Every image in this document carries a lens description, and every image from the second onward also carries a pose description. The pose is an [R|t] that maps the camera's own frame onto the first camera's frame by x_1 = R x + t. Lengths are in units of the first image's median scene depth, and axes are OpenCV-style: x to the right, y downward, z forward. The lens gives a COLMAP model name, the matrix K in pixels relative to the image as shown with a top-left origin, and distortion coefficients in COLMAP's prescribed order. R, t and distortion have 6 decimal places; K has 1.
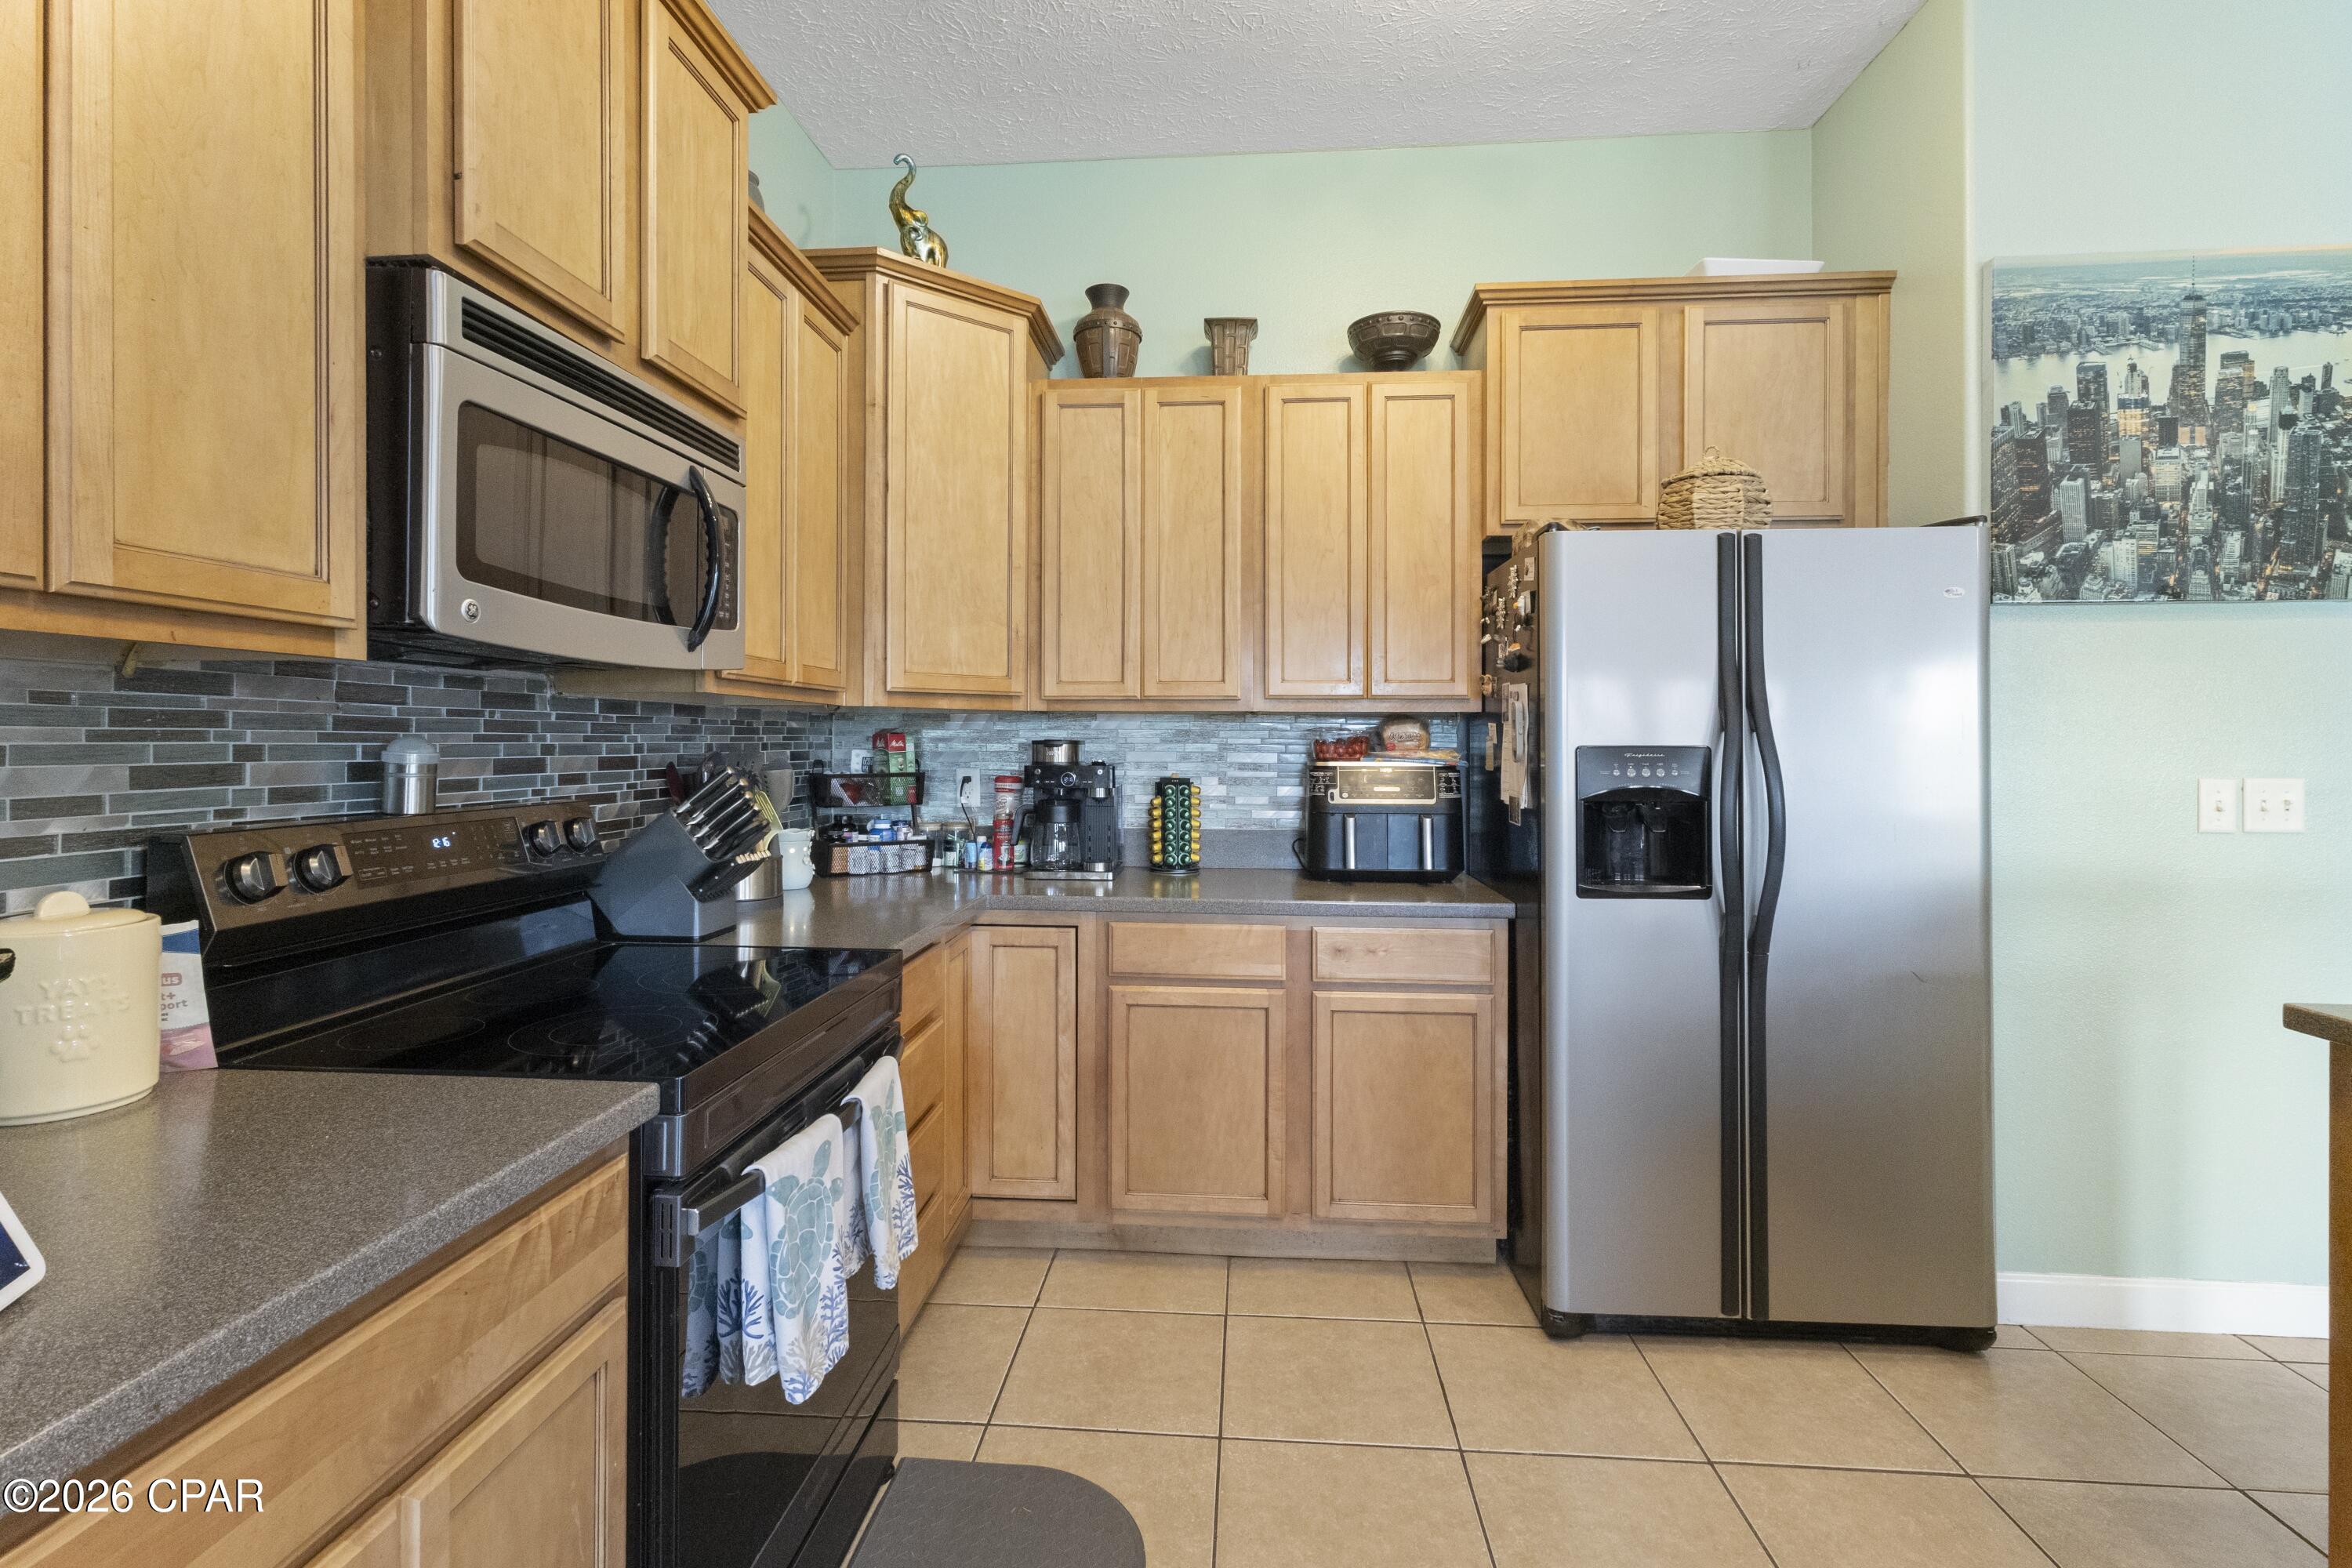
lens RADIAL K [[1108.8, 0, 1174.7], [0, 1108.8, 741.5], [0, 0, 1]] dist [0.002990, 0.000966]
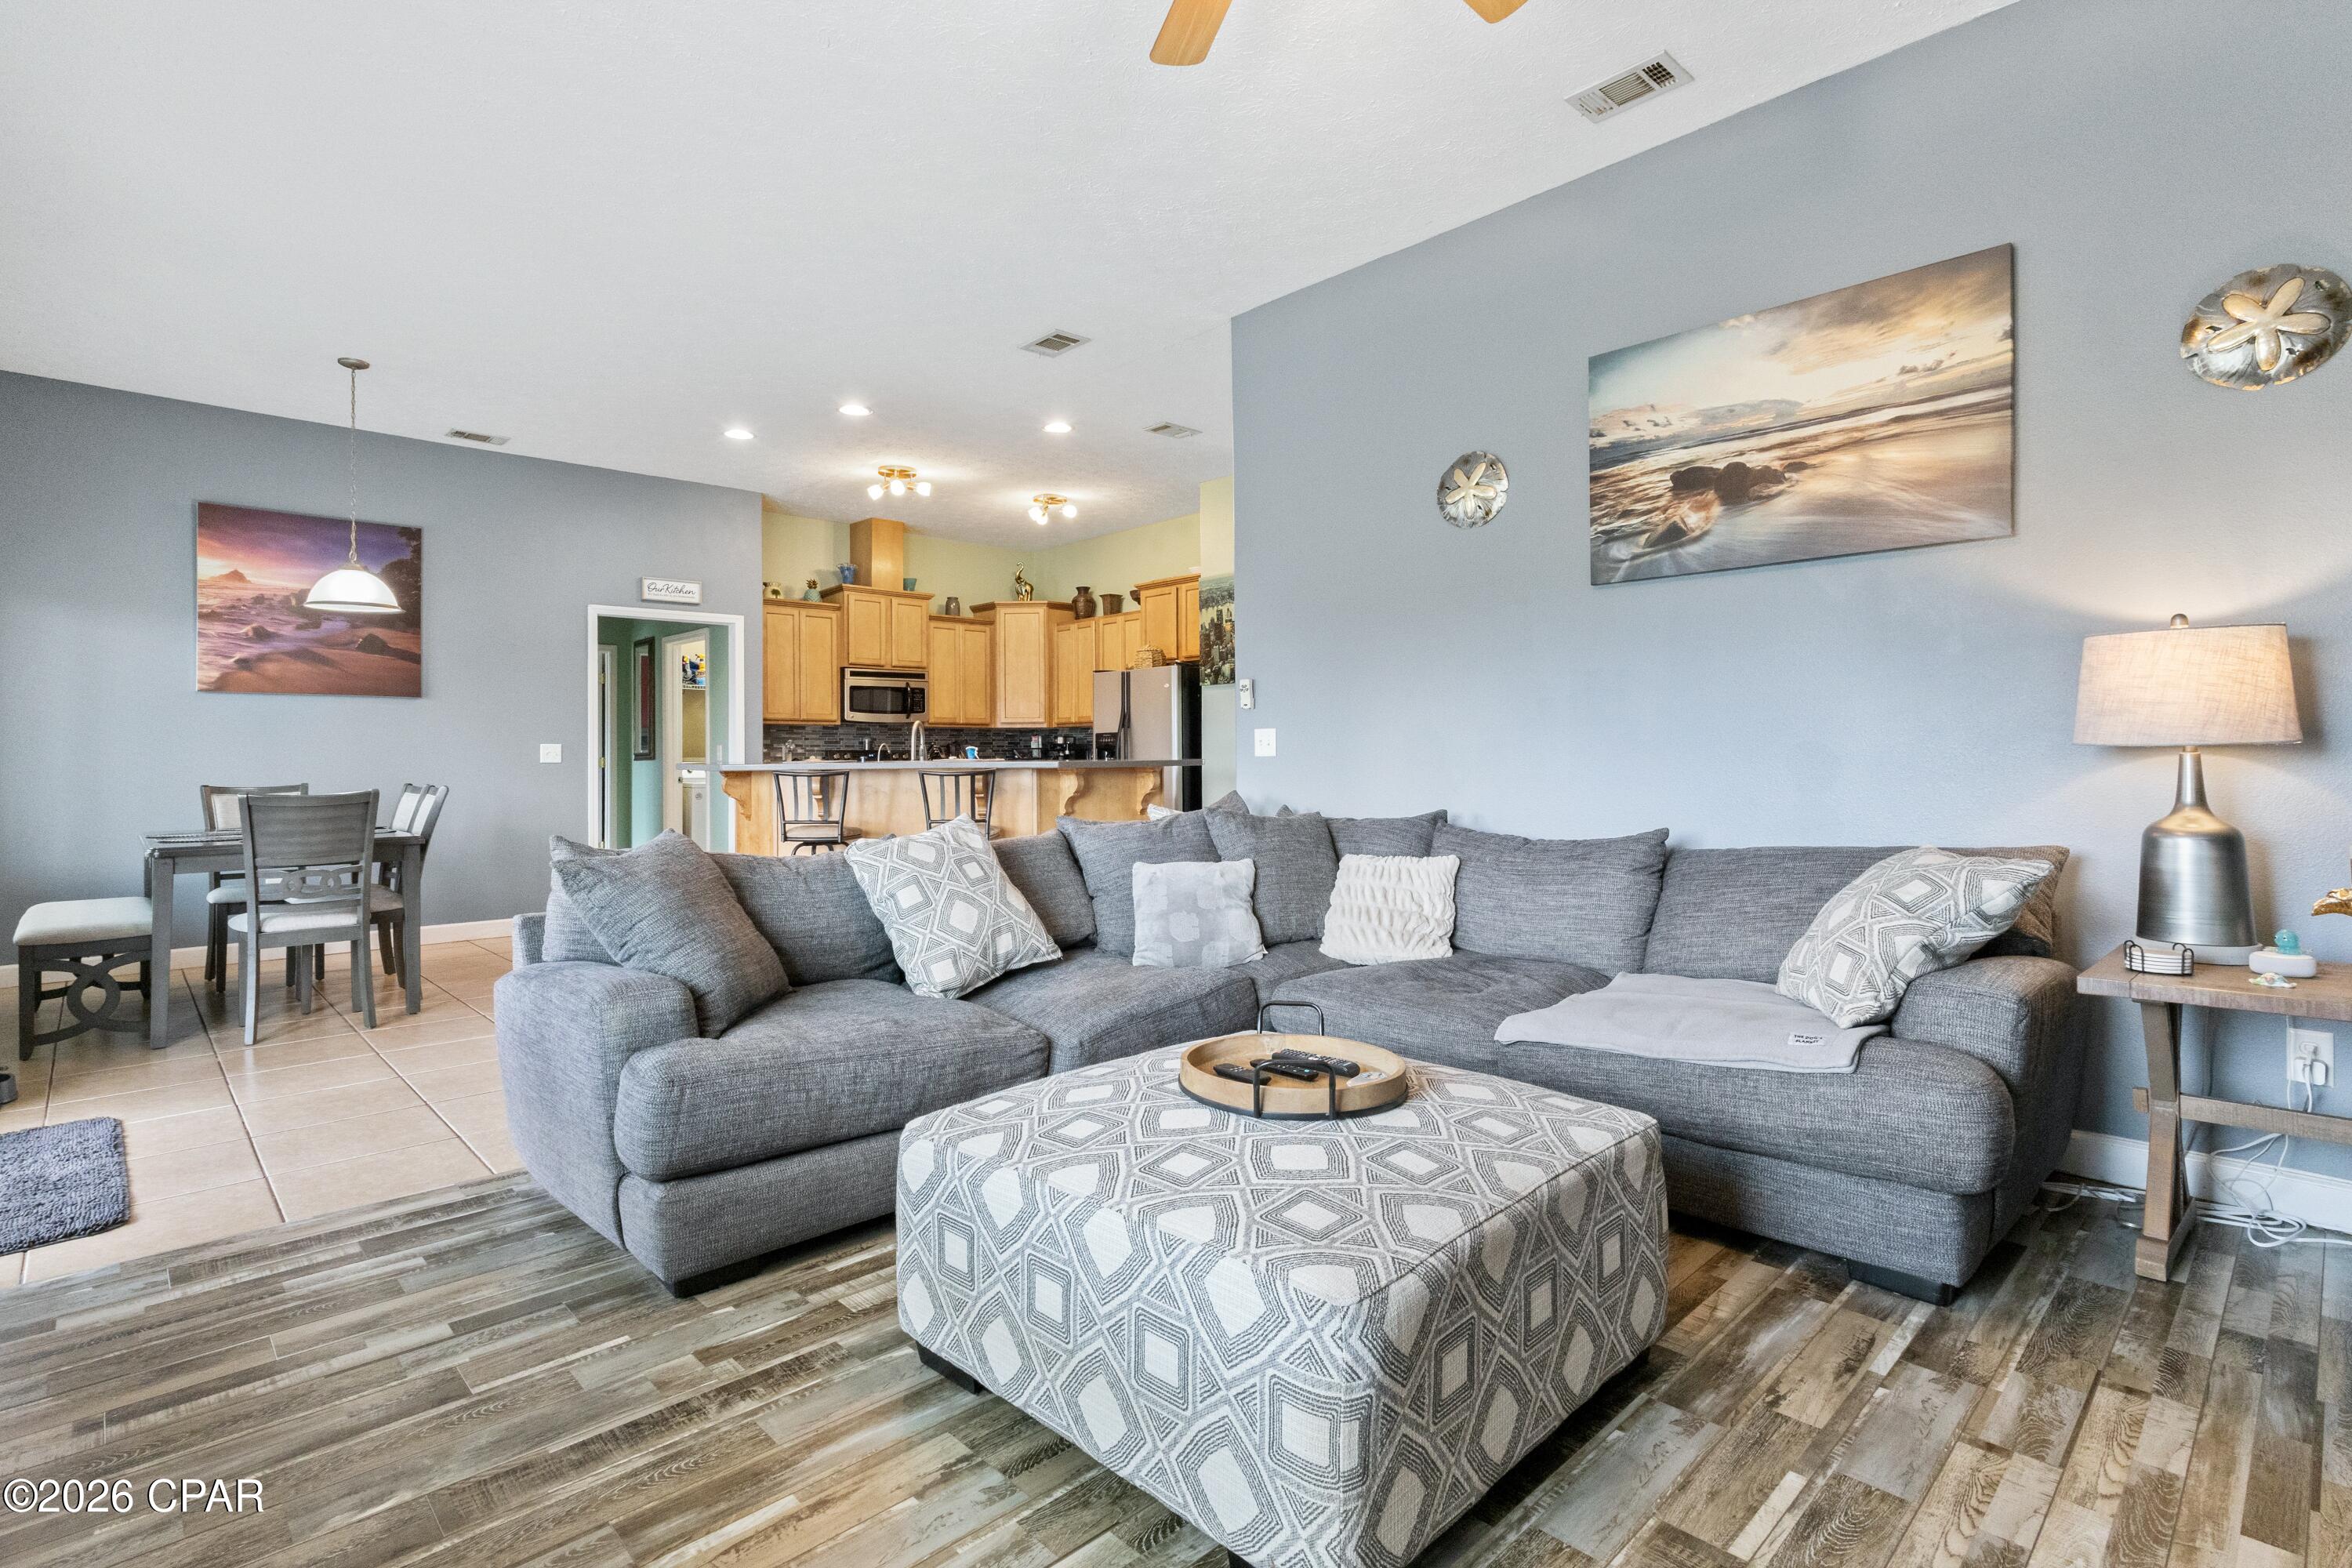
lens RADIAL K [[1108.8, 0, 1168.5], [0, 1108.8, 764.8], [0, 0, 1]] dist [0.002990, 0.000966]
pose [[0.745215, -0.007009, -0.666788, 2.855297], [0.009046, 0.999959, -0.000401, 0.106948], [0.666763, -0.005732, 0.745248, -1.480105]]
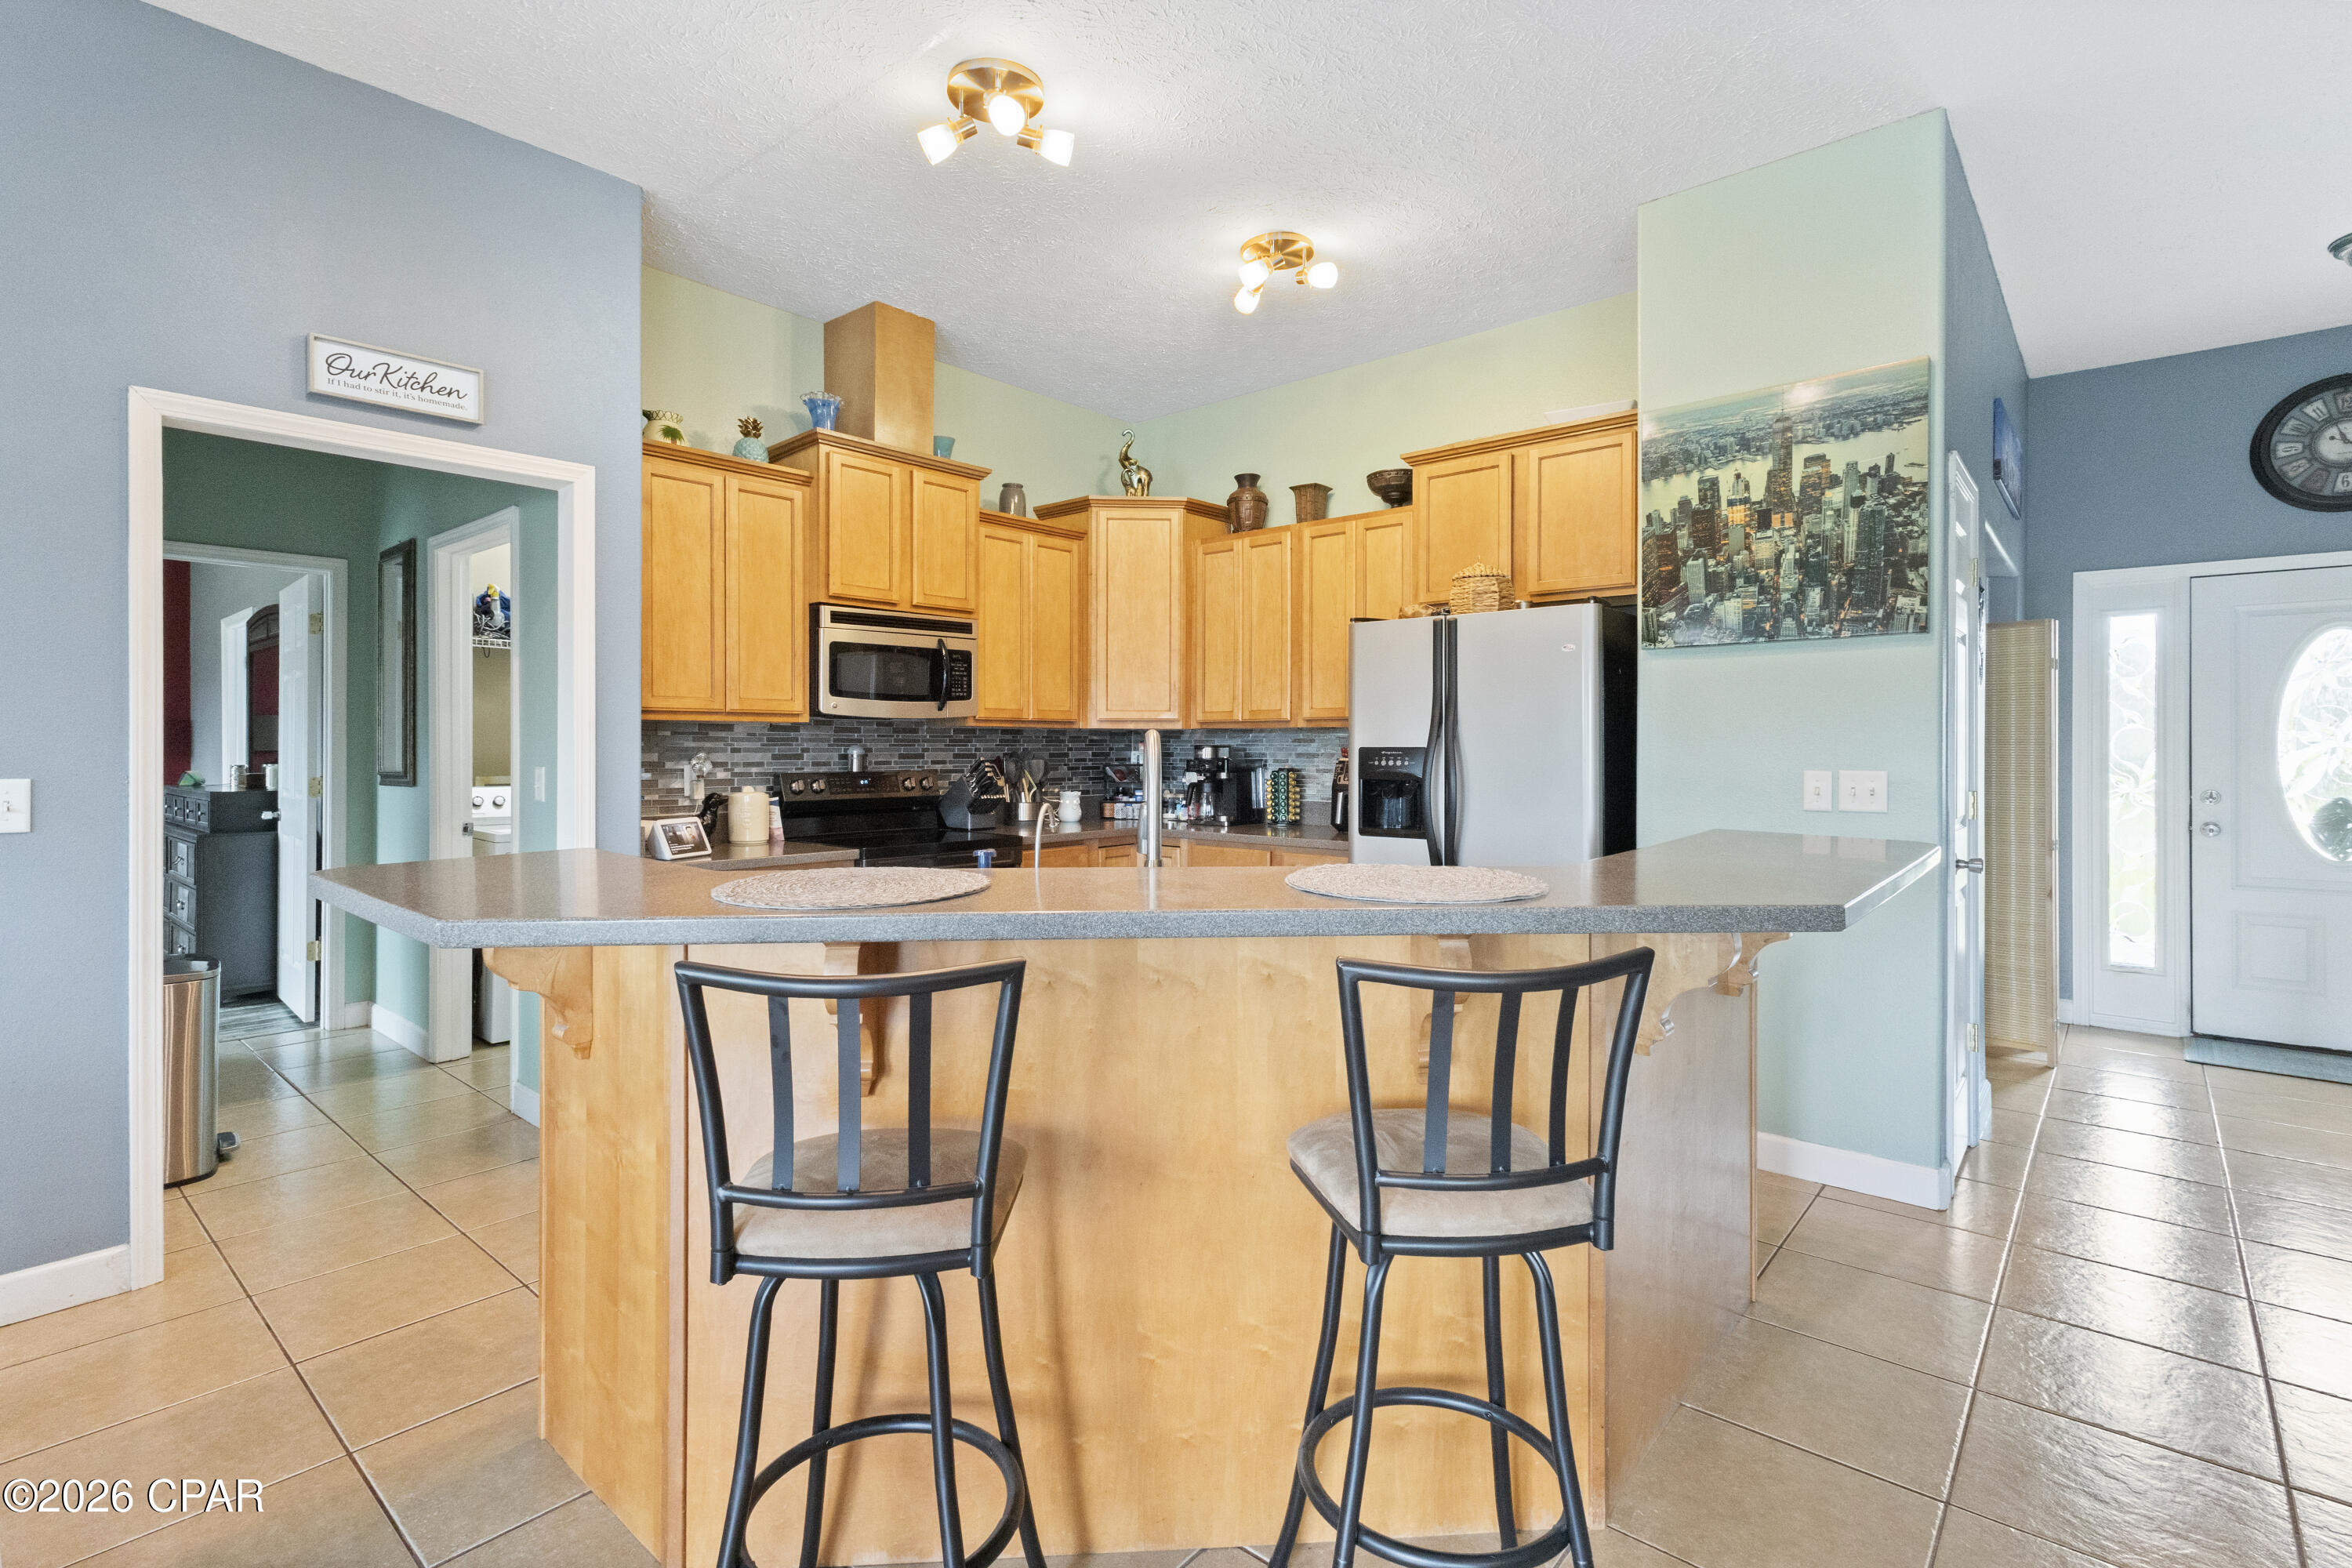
lens RADIAL K [[1108.8, 0, 1170.0], [0, 1108.8, 753.2], [0, 0, 1]] dist [0.002990, 0.000966]
pose [[0.803229, 0.000159, -0.595670, 1.125273], [0.001315, 0.999997, 0.002039, 0.008654], [0.595668, -0.002421, 0.803227, -0.549920]]
